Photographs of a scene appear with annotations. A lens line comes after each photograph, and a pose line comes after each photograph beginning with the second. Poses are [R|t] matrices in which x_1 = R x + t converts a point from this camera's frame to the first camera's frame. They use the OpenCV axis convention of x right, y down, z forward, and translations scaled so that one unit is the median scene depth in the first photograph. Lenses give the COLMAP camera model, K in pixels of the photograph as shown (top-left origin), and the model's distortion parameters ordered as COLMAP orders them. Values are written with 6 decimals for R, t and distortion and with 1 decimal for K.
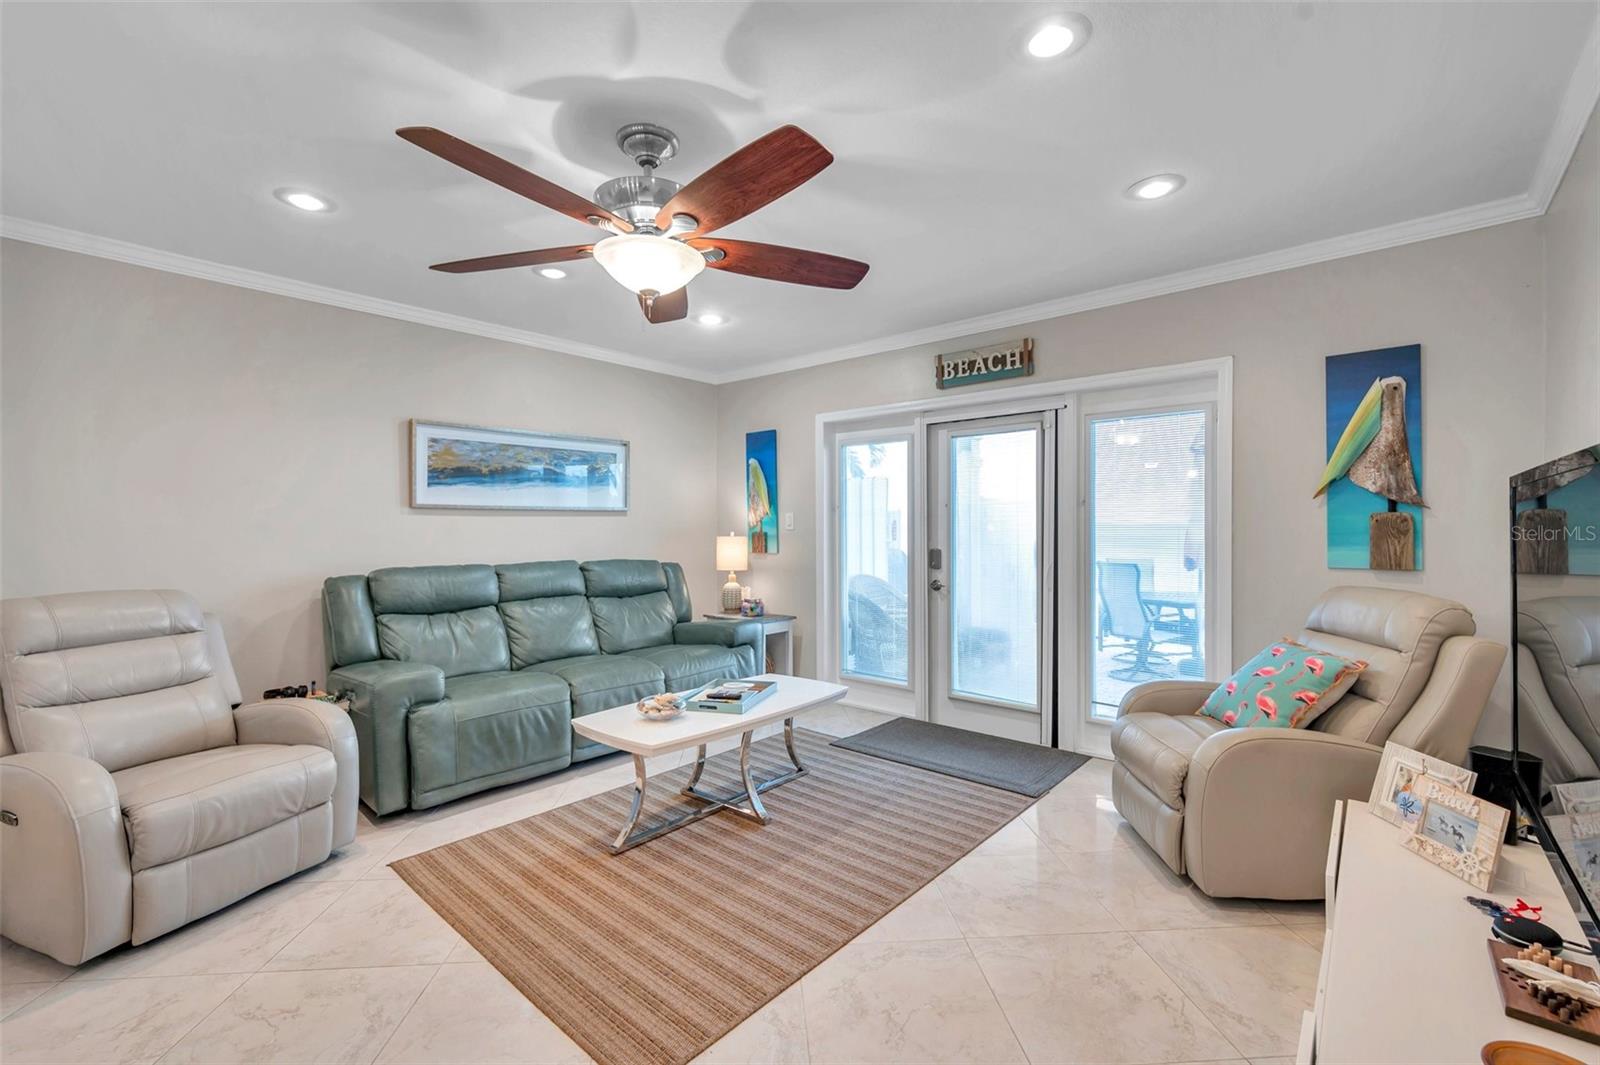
lens RADIAL K [[682.0, 0, 801.9], [0, 682.0, 537.2], [0, 0, 1]] dist [-0.002486, 0.001917]
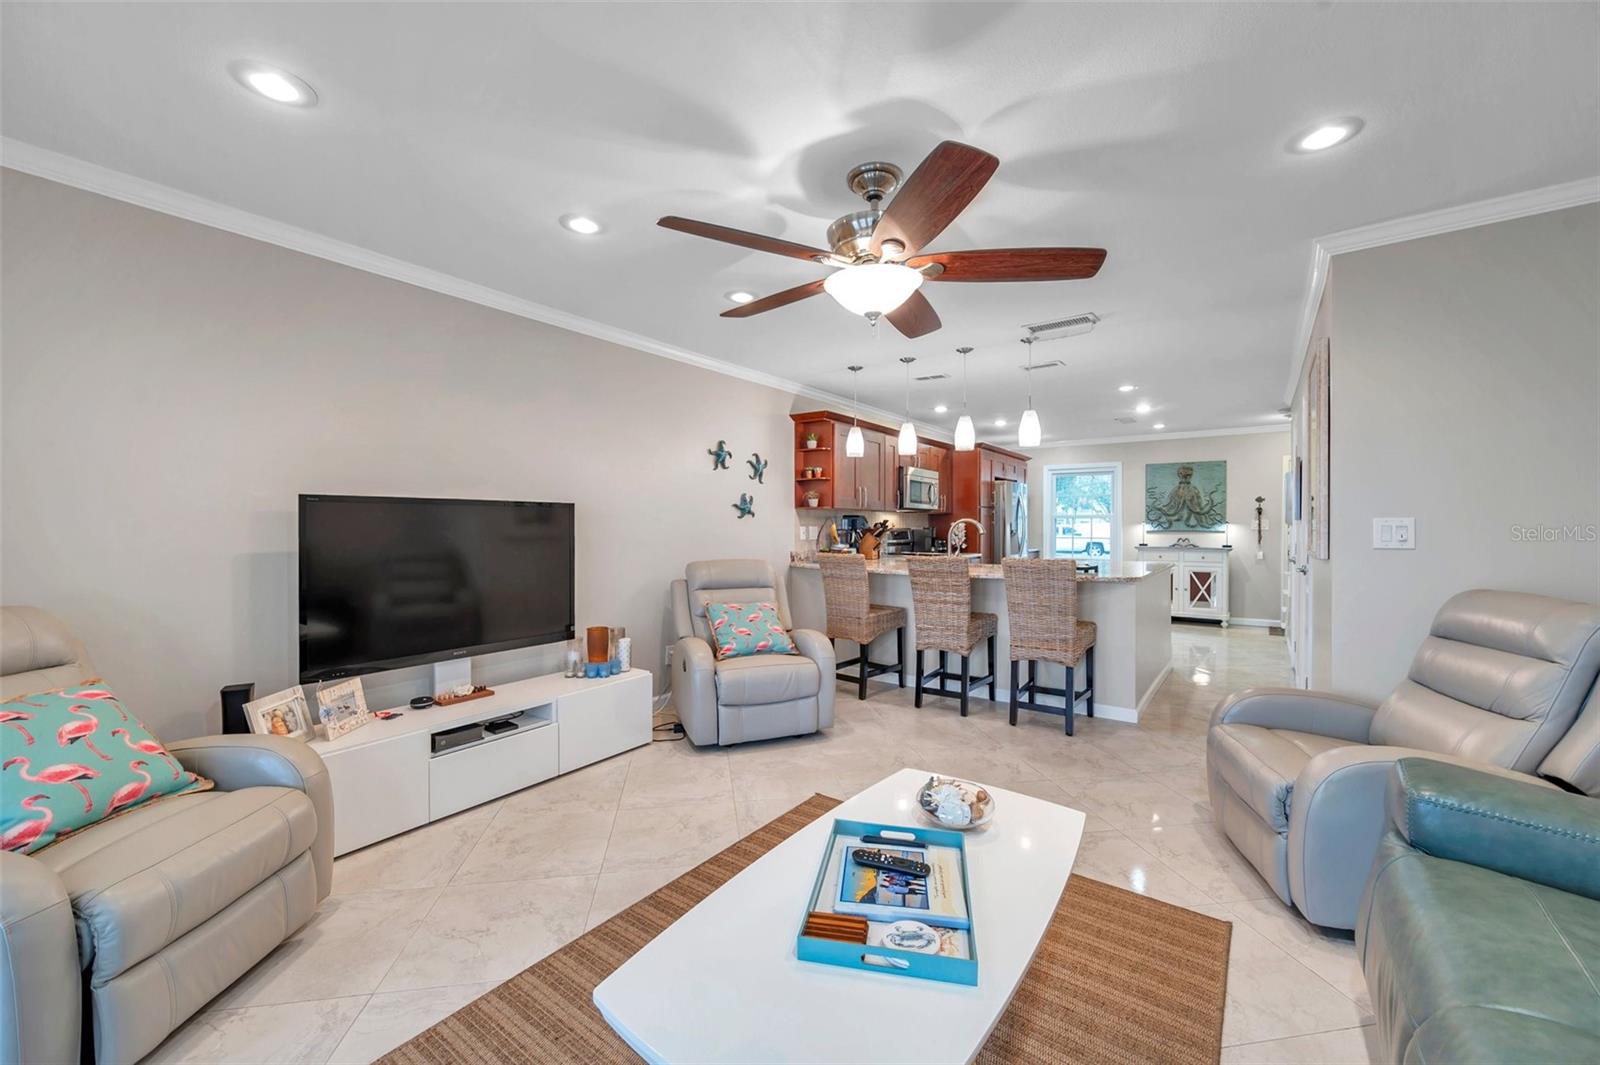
lens RADIAL K [[640.2, 0, 782.4], [0, 640.2, 533.7], [0, 0, 1]] dist [-0.000756, 0.000113]
pose [[-0.997156, 0.003027, -0.075308, 0.002681], [0.000852, 0.999582, 0.028893, -0.016761], [0.075364, 0.028747, -0.996742, 1.186086]]
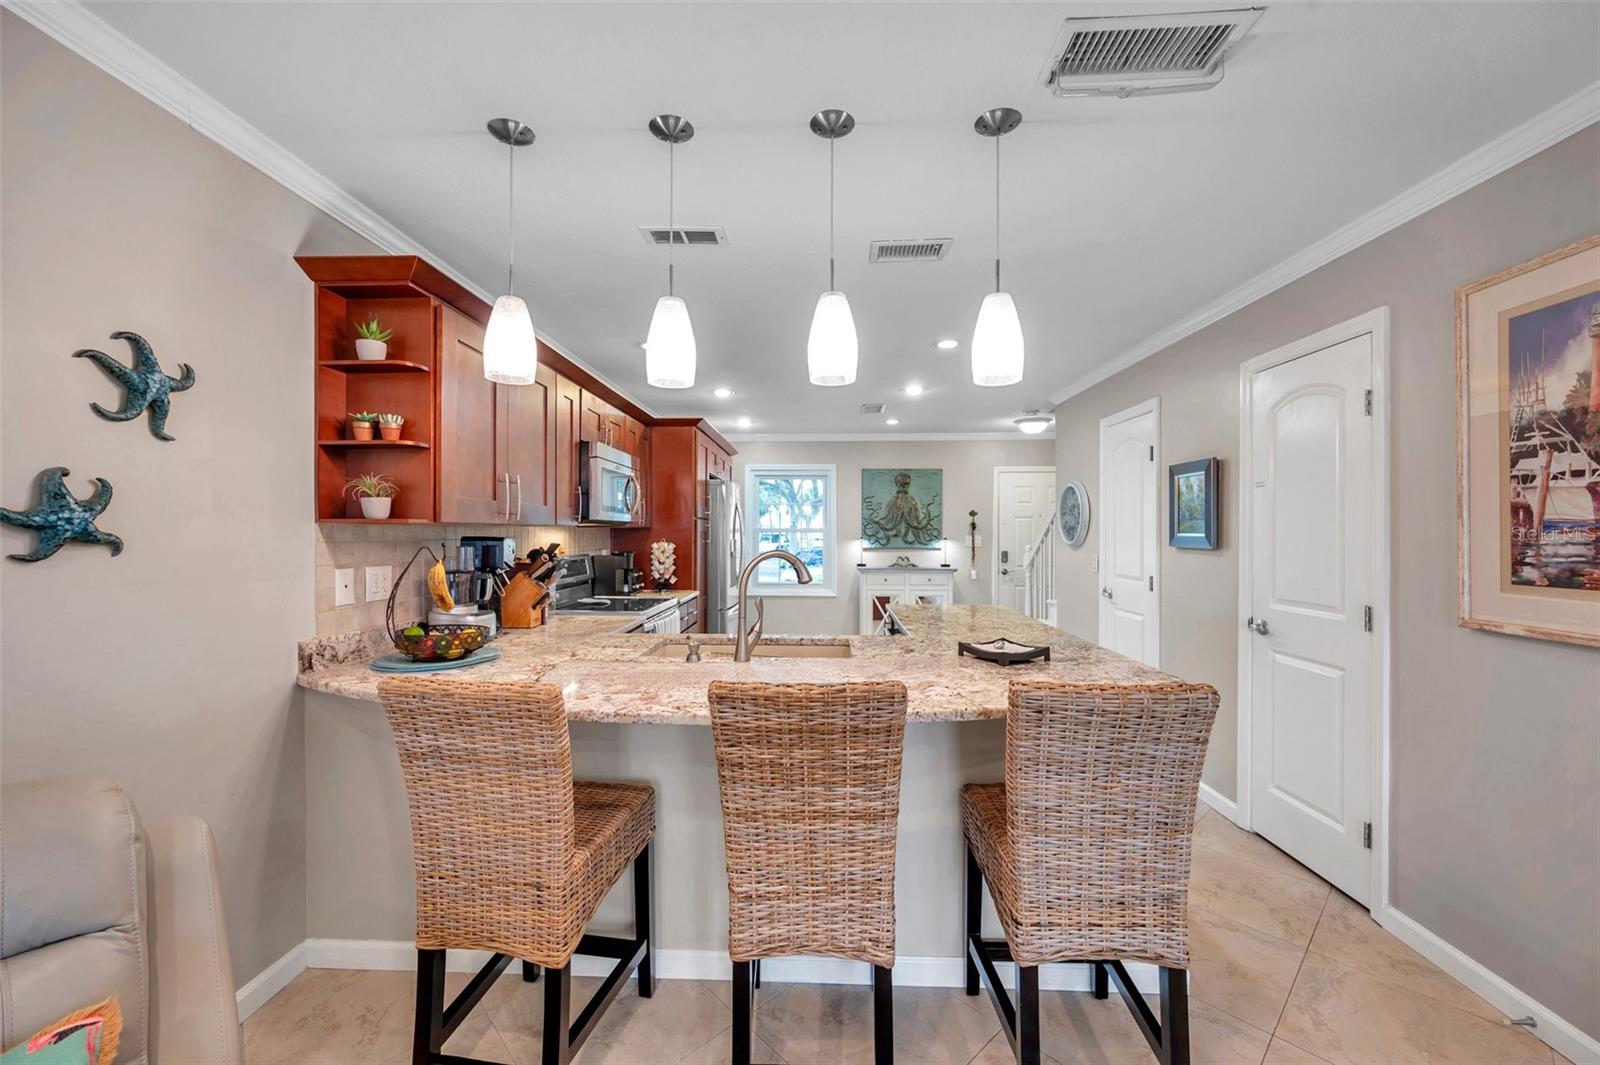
lens RADIAL K [[640.2, 0, 800.6], [0, 640.2, 529.4], [0, 0, 1]] dist [-0.000756, 0.000113]
pose [[-0.776573, 0.000368, -0.630027, -0.119614], [-0.008694, 0.999898, 0.011300, -0.036298], [0.629967, 0.014253, -0.776491, 0.355532]]
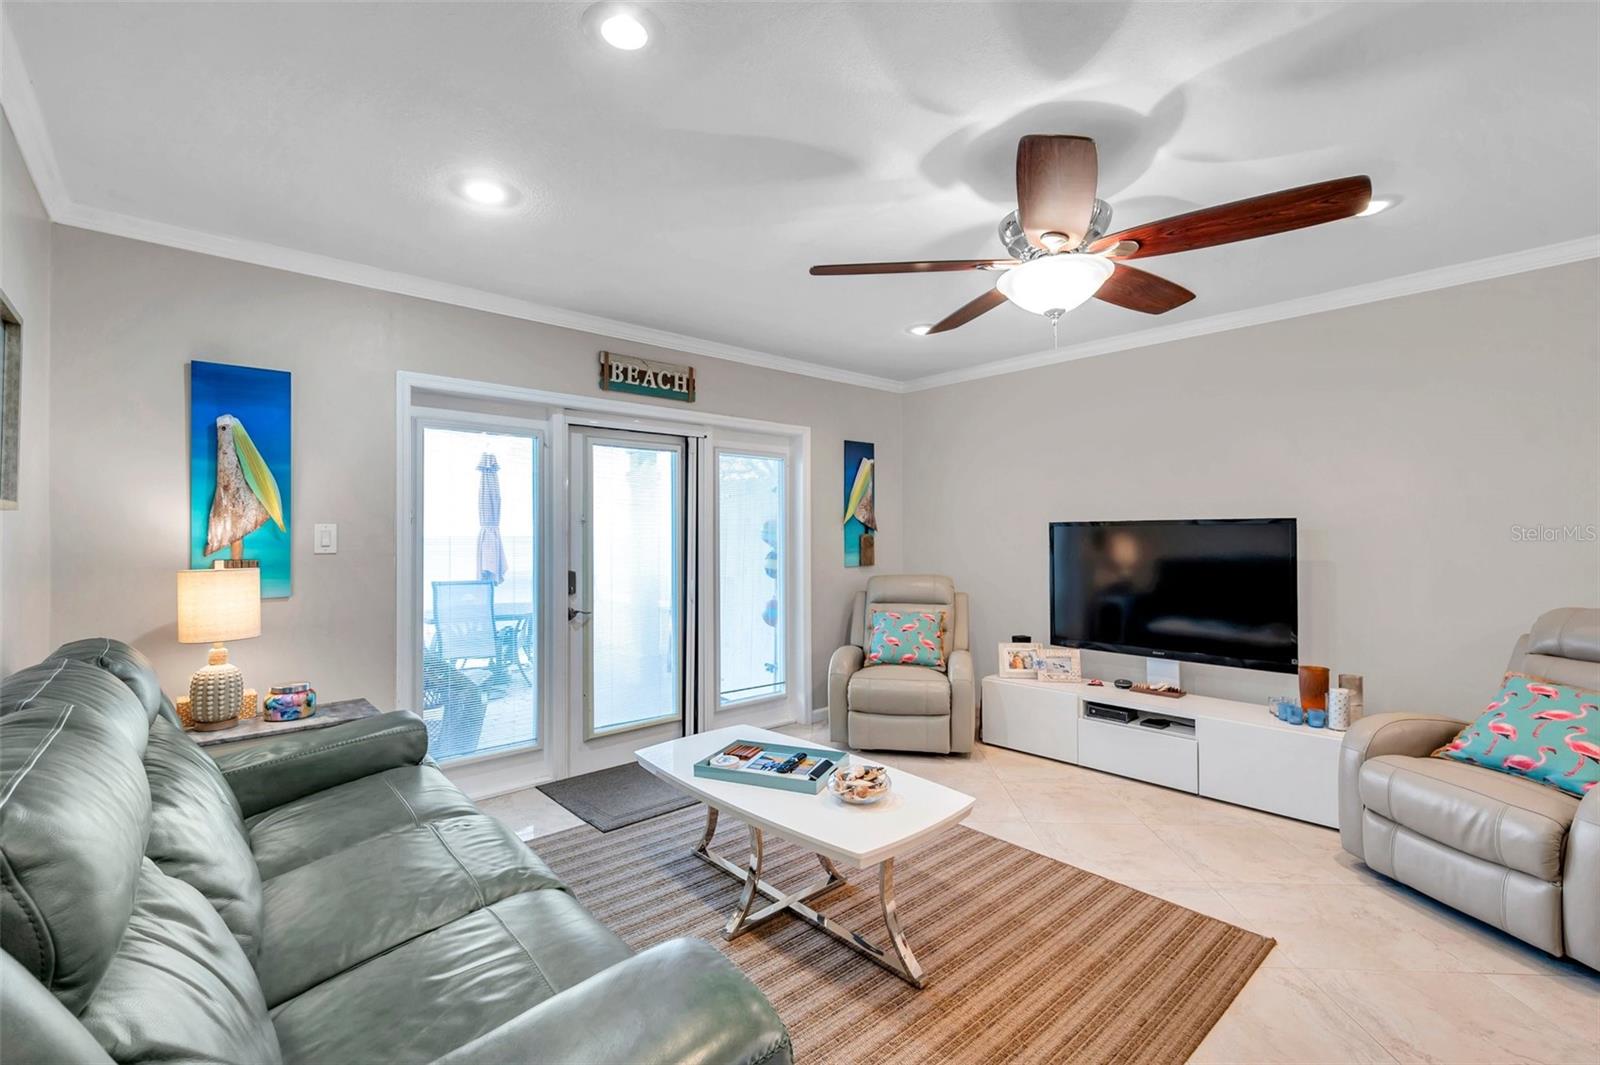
lens RADIAL K [[682.0, 0, 800.6], [0, 682.0, 536.3], [0, 0, 1]] dist [-0.002486, 0.001917]
pose [[0.136703, 0.000778, 0.990612, -0.728121], [0.020675, 0.999780, -0.003638, -0.020952], [-0.990396, 0.020979, 0.136657, 0.716214]]
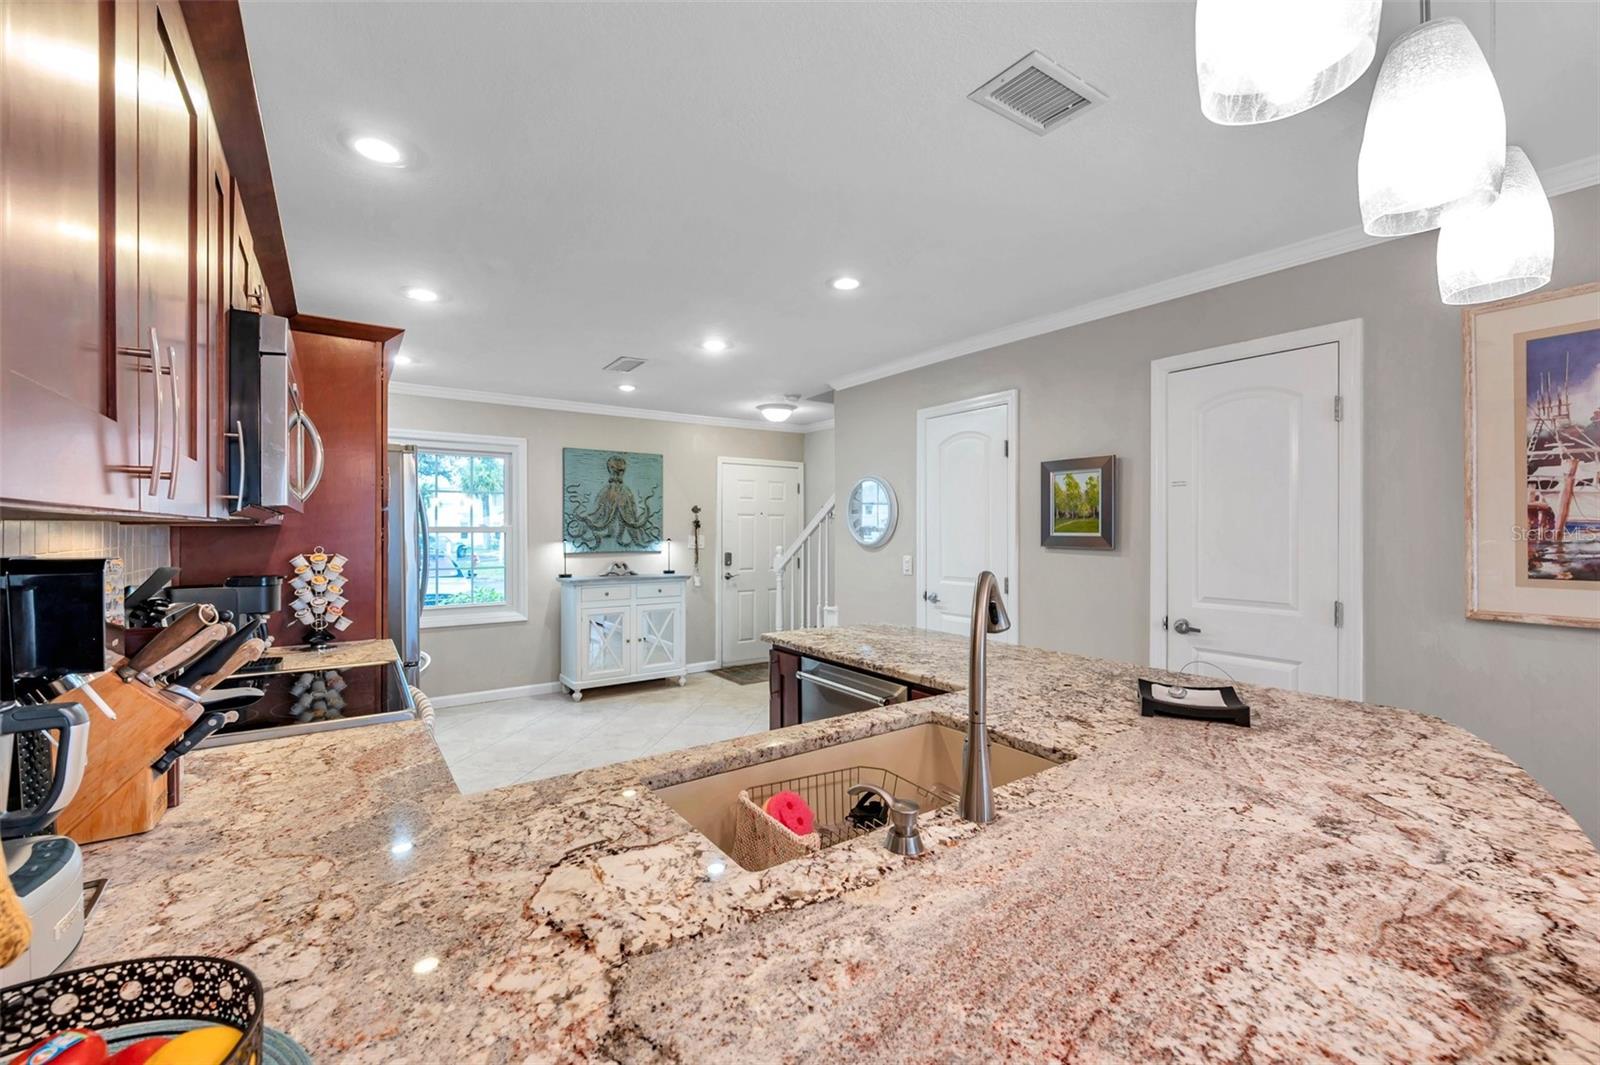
lens RADIAL K [[640.2, 0, 809.2], [0, 640.2, 561.6], [0, 0, 1]] dist [-0.000756, 0.000113]
pose [[-0.223125, 0.054014, -0.973292, -0.168960], [-0.012118, 0.998233, 0.058176, -0.032637], [0.974715, 0.024774, -0.222076, -0.151205]]
